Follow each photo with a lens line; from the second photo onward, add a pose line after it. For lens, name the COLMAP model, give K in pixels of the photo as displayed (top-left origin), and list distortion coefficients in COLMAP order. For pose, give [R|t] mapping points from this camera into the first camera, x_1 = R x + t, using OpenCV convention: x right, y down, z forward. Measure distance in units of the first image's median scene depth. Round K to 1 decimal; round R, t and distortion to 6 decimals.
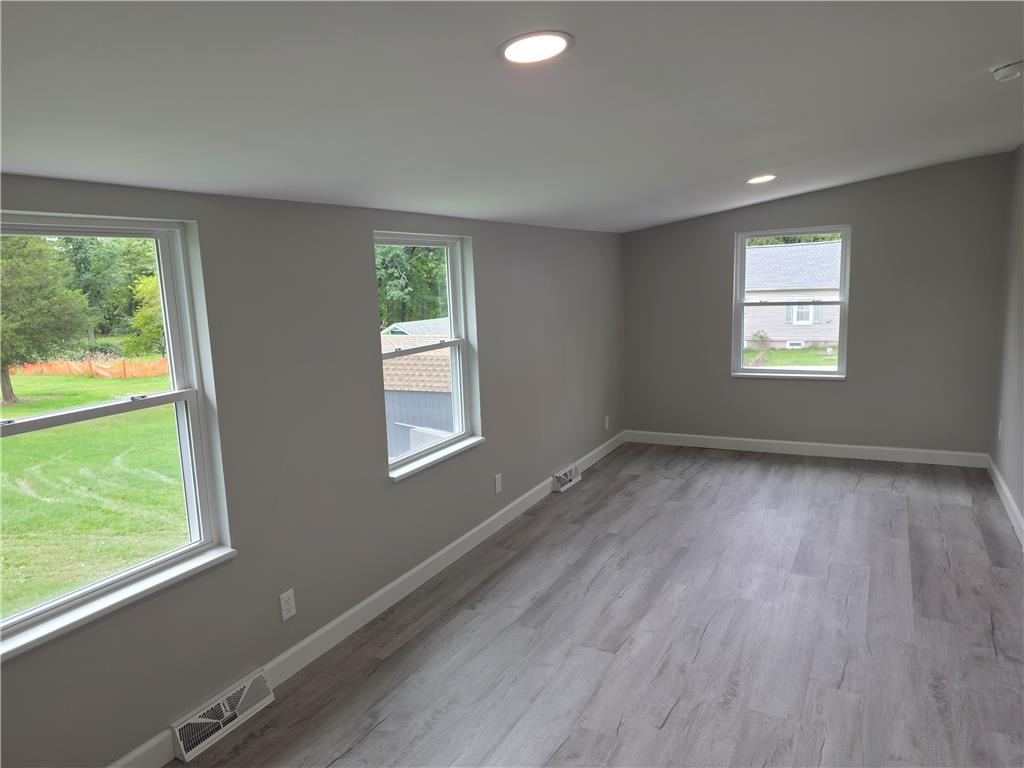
lens RADIAL K [[694.1, 0, 504.6], [0, 694.1, 387.2], [0, 0, 1]] dist [0.098192, -0.048188]
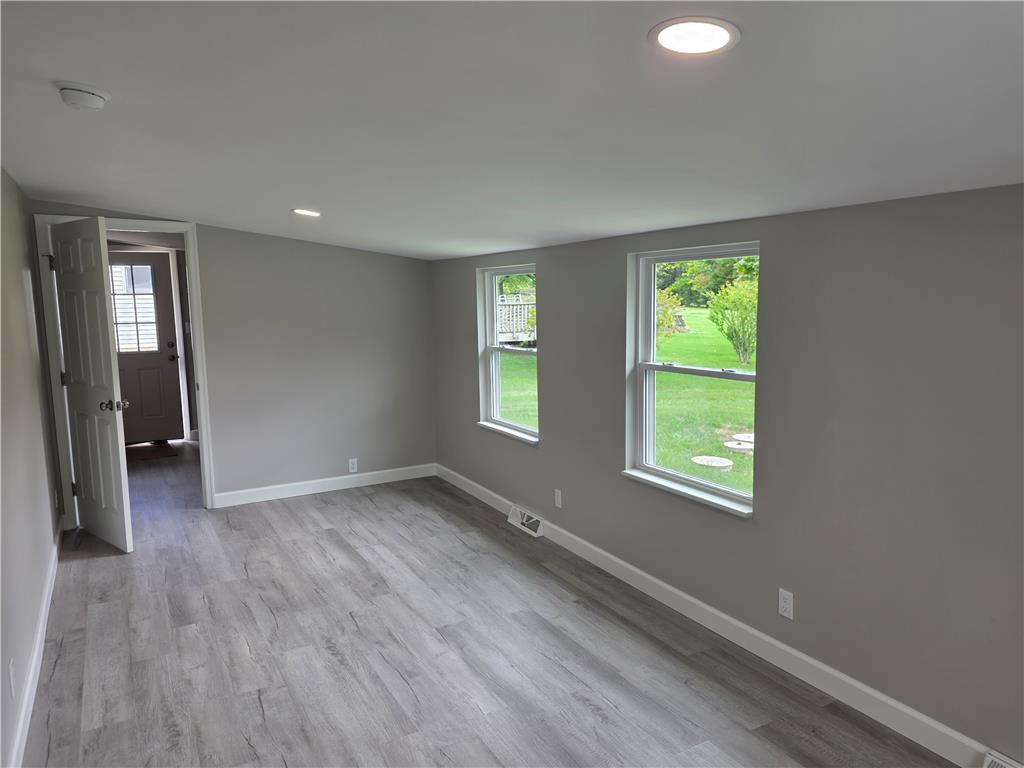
lens RADIAL K [[694.1, 0, 504.6], [0, 694.1, 387.2], [0, 0, 1]] dist [0.098192, -0.048188]
pose [[-0.531426, 0.153273, -0.833123, 0.987843], [-0.107470, 0.963349, 0.245783, -0.292522], [0.840260, 0.220151, -0.495477, 1.573584]]
